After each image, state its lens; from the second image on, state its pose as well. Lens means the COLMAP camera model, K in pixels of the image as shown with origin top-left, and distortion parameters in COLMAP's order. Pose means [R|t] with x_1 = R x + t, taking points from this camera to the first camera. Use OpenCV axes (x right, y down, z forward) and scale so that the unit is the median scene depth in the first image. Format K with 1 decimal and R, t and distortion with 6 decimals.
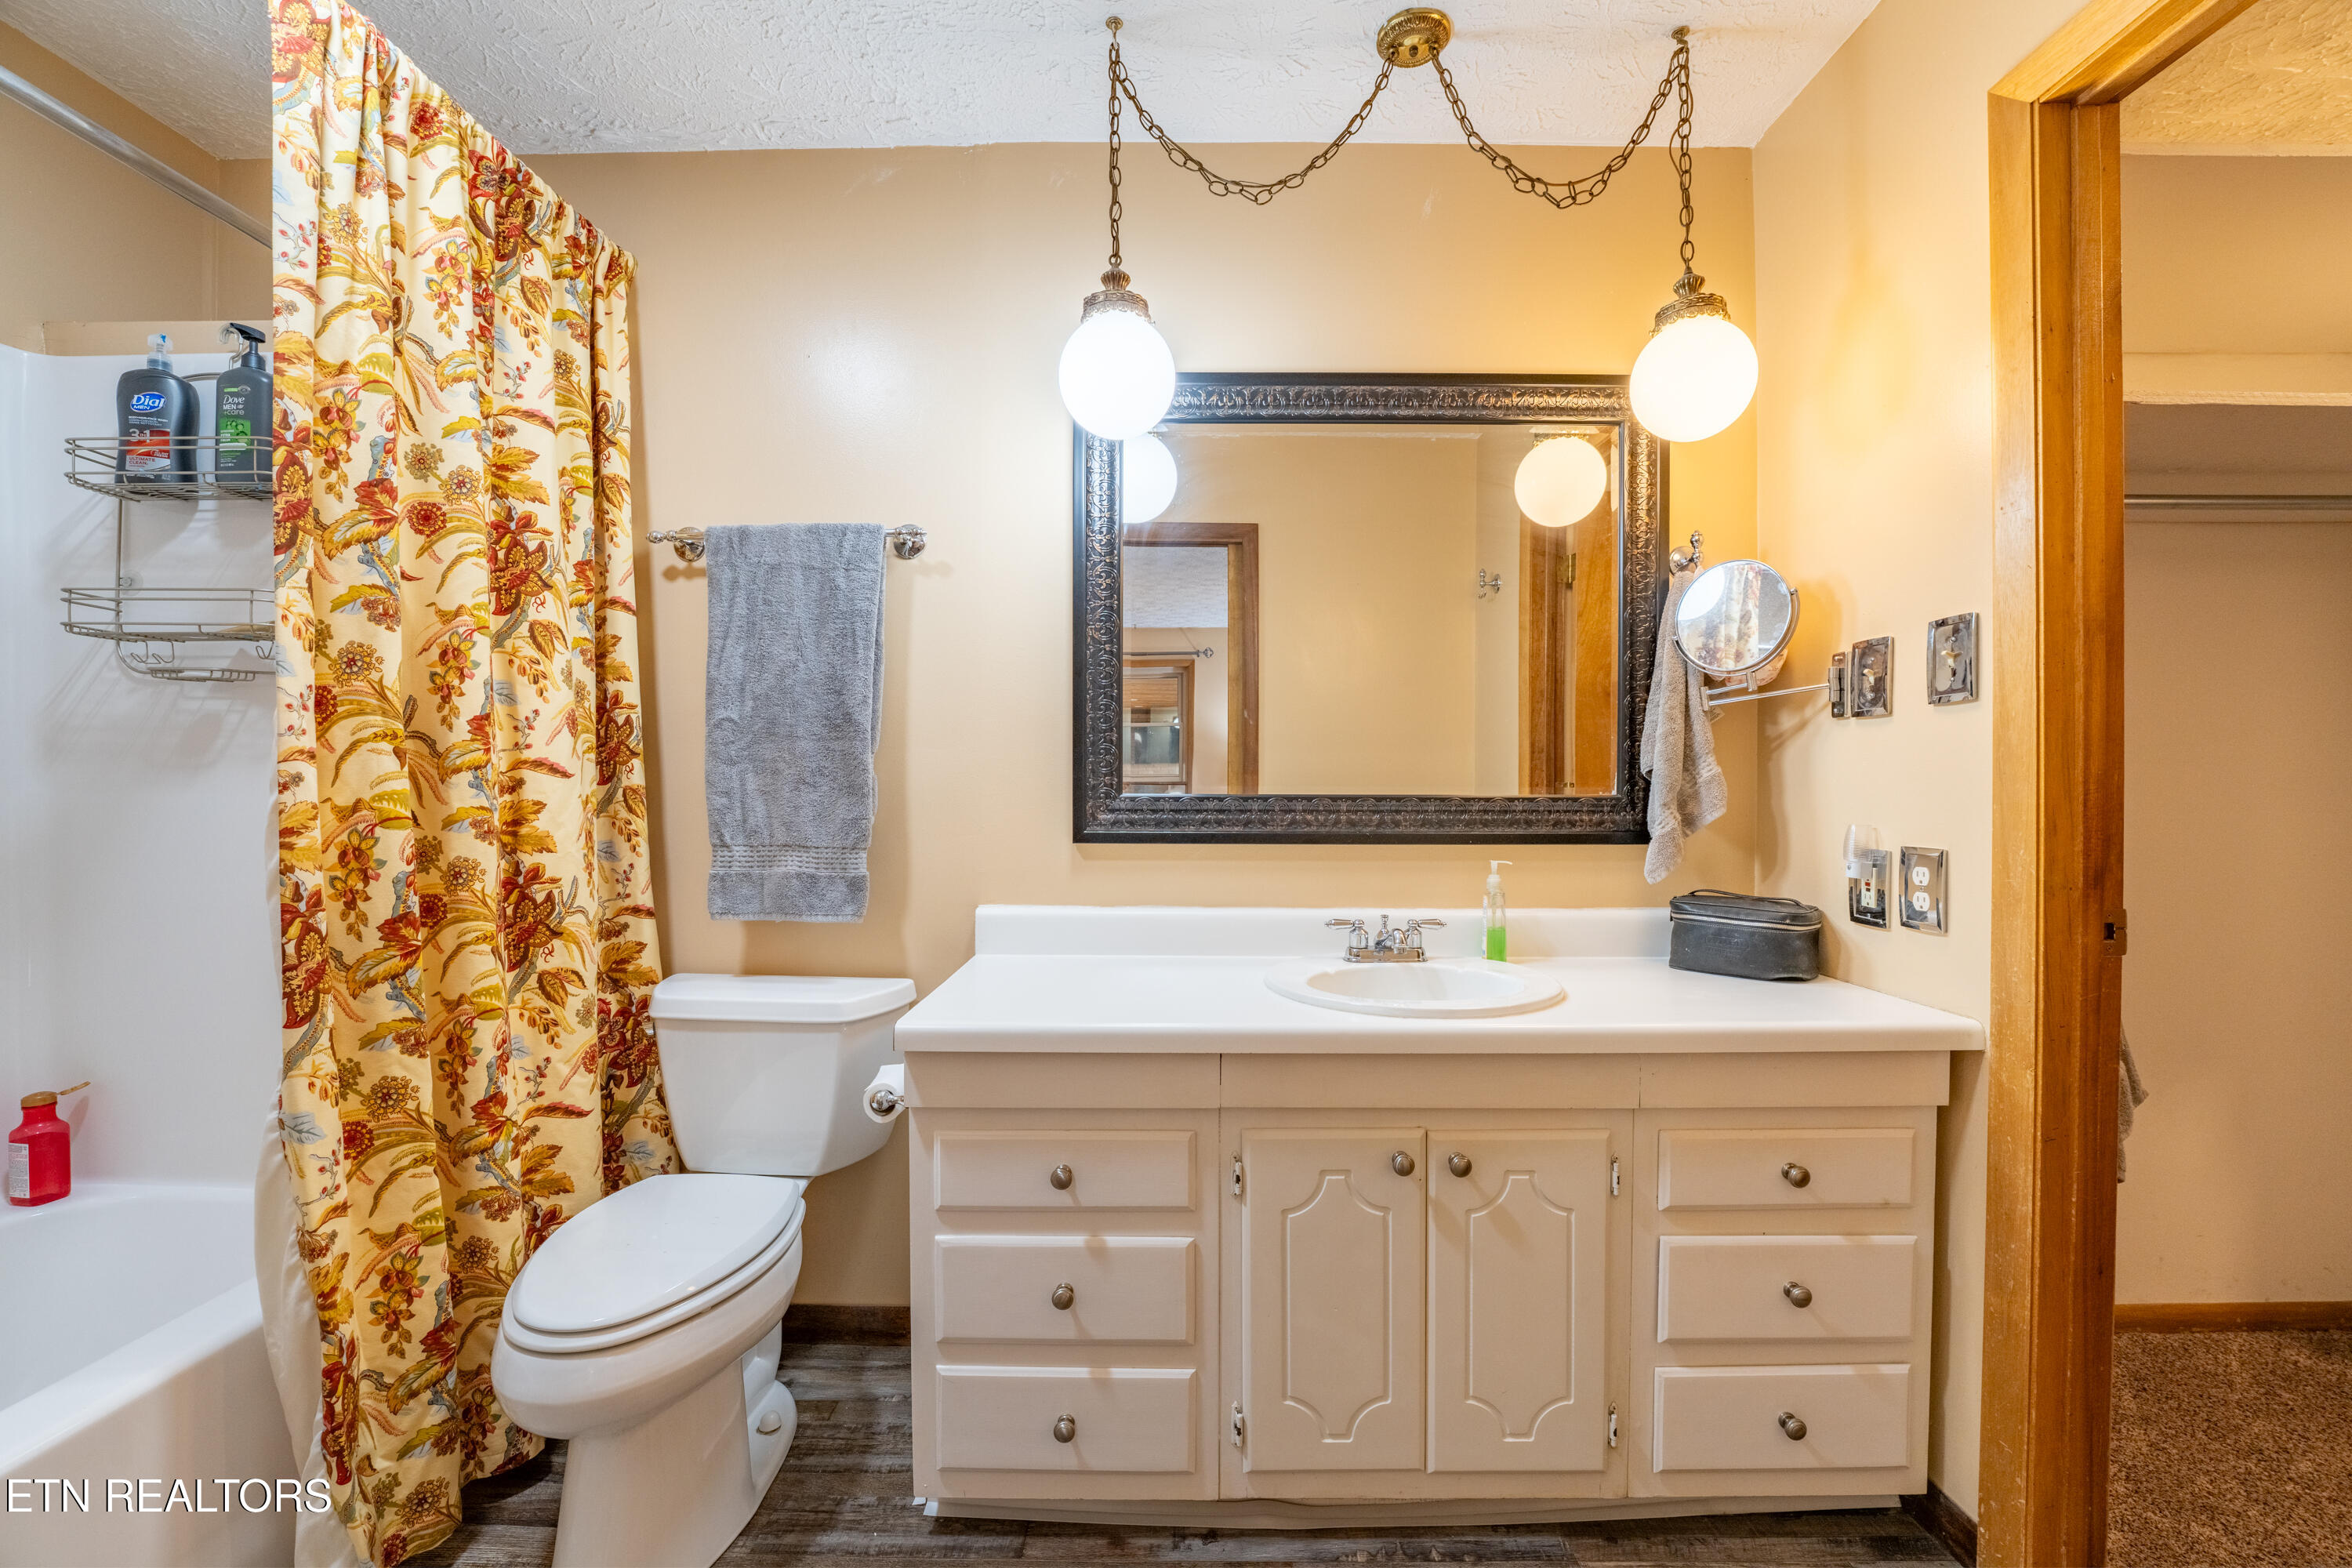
lens RADIAL K [[1027.4, 0, 1181.3], [0, 1027.4, 781.9], [0, 0, 1]] dist [-0.038342, 0.006240]
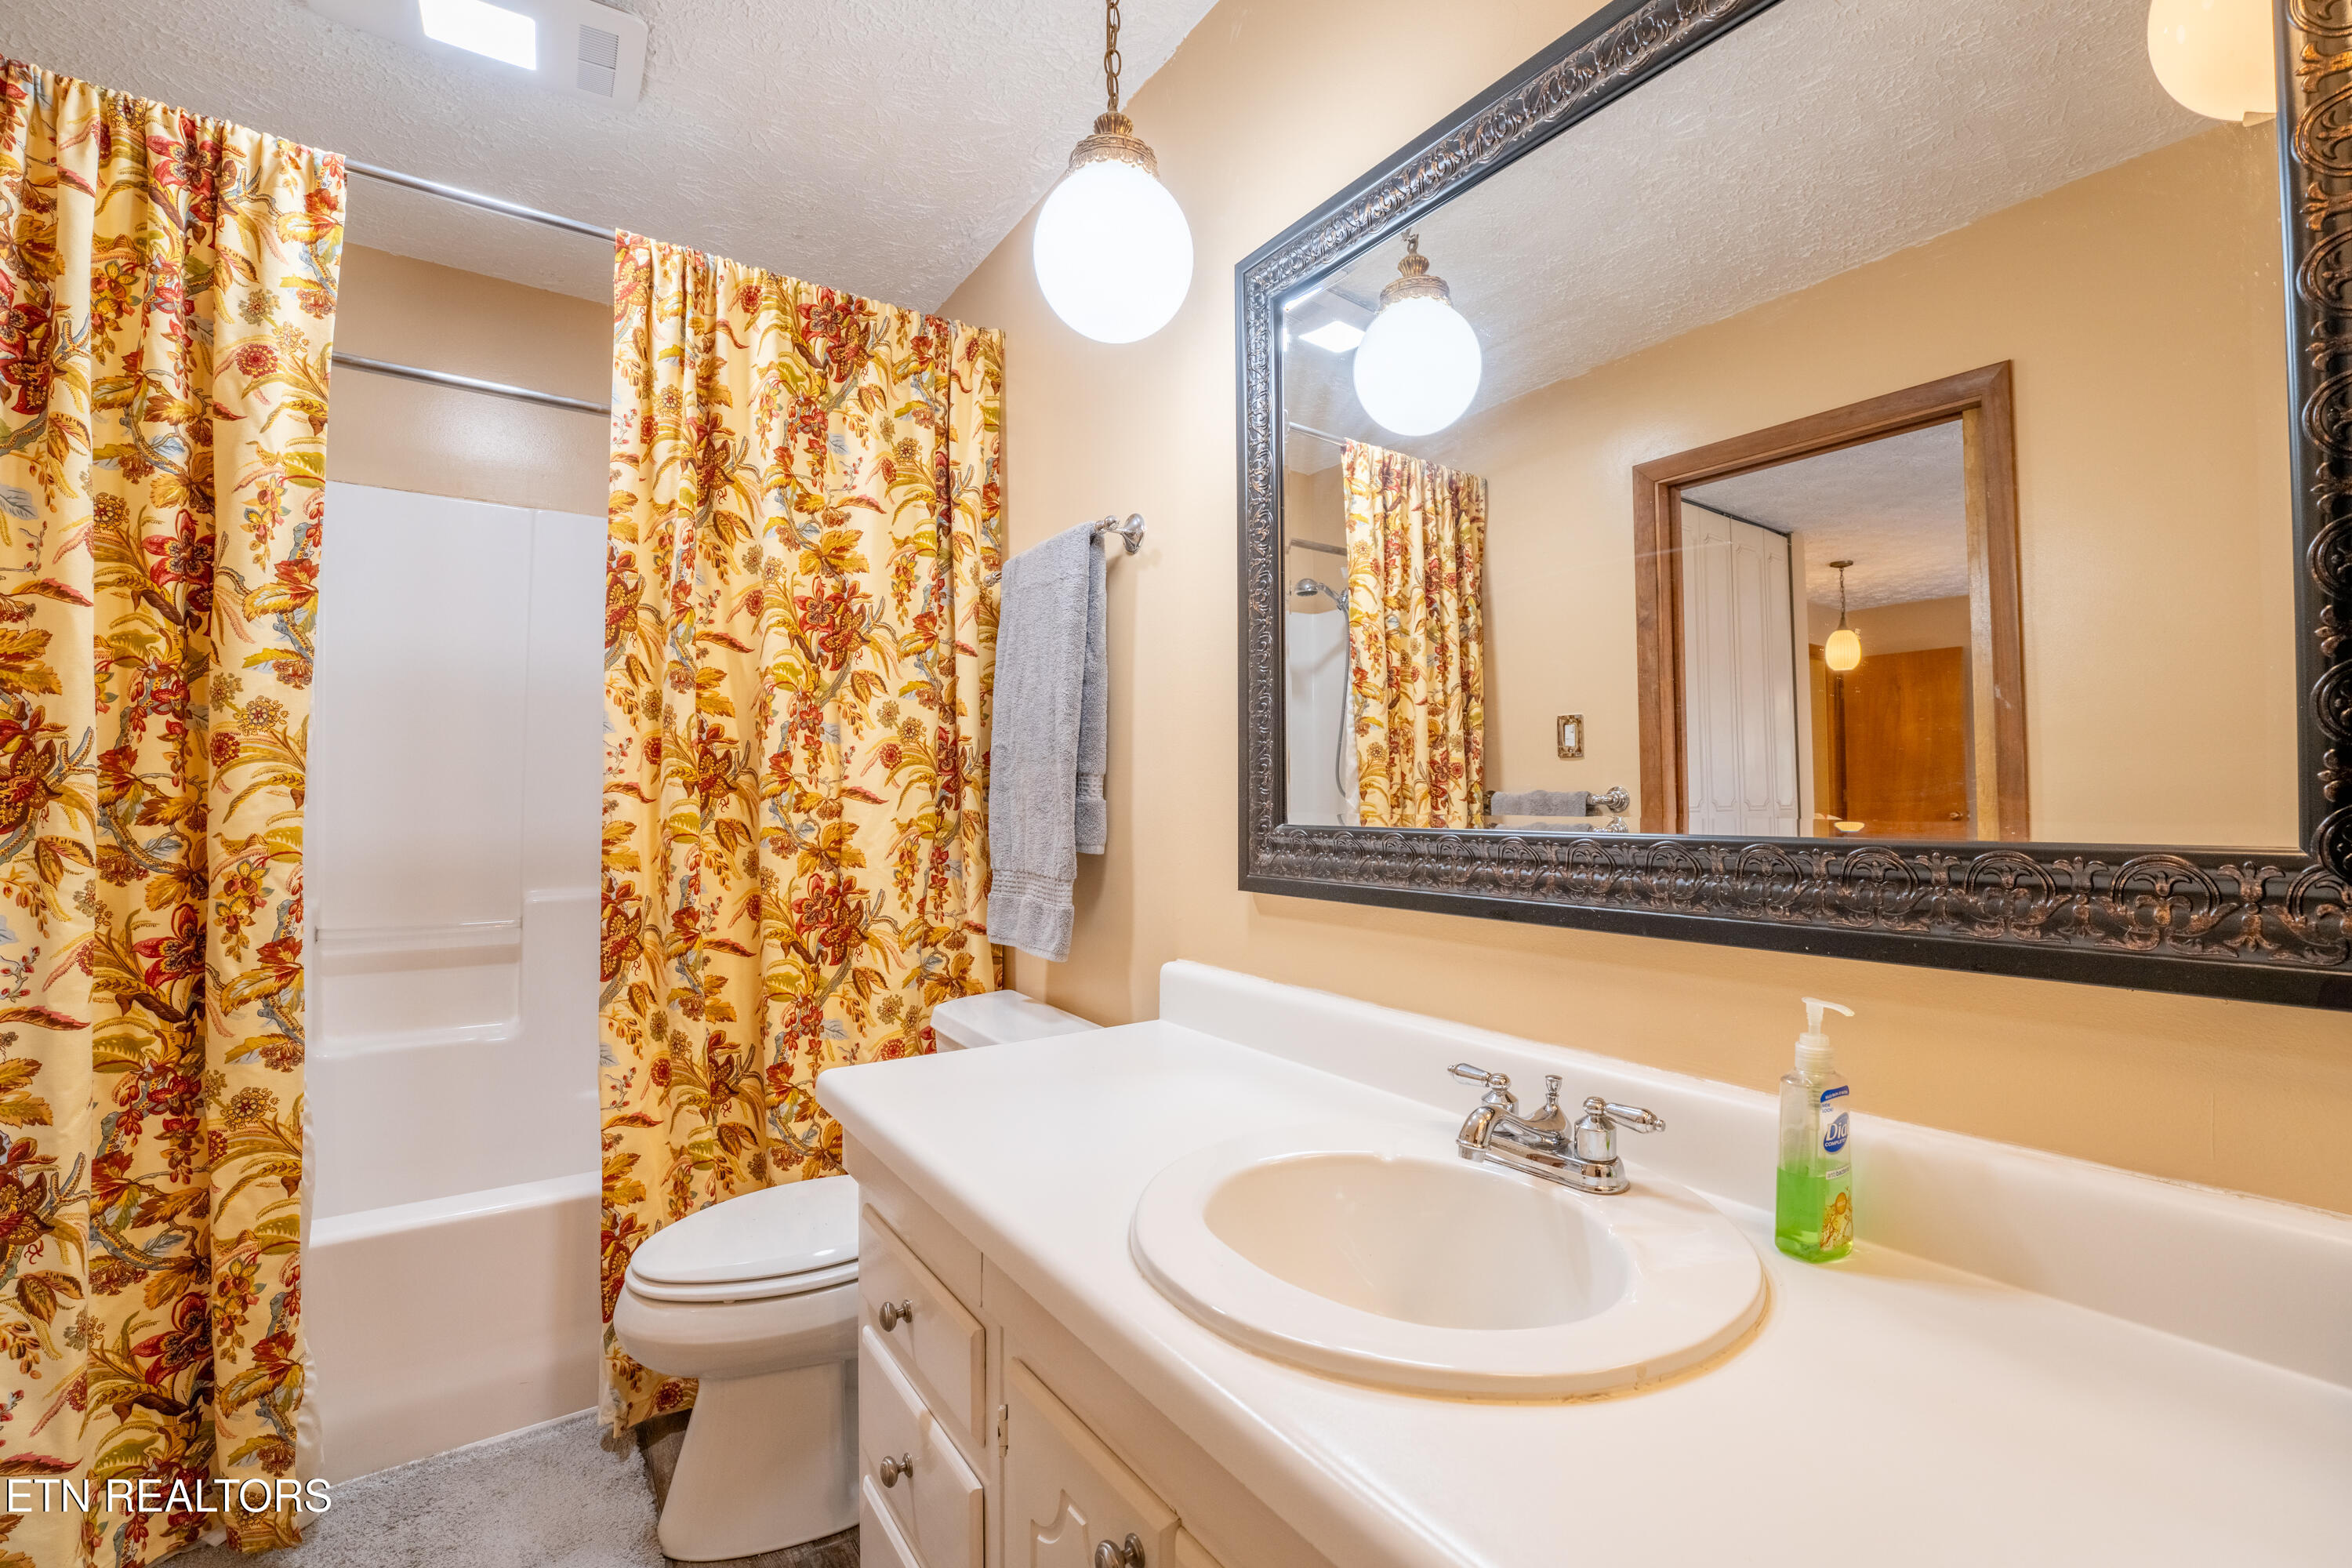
lens RADIAL K [[1027.4, 0, 1181.3], [0, 1027.4, 781.9], [0, 0, 1]] dist [-0.038342, 0.006240]
pose [[0.570019, -0.019810, -0.821393, 0.547855], [-0.000865, 0.999694, -0.024711, -0.000419], [0.821631, 0.014797, 0.569827, 0.614861]]
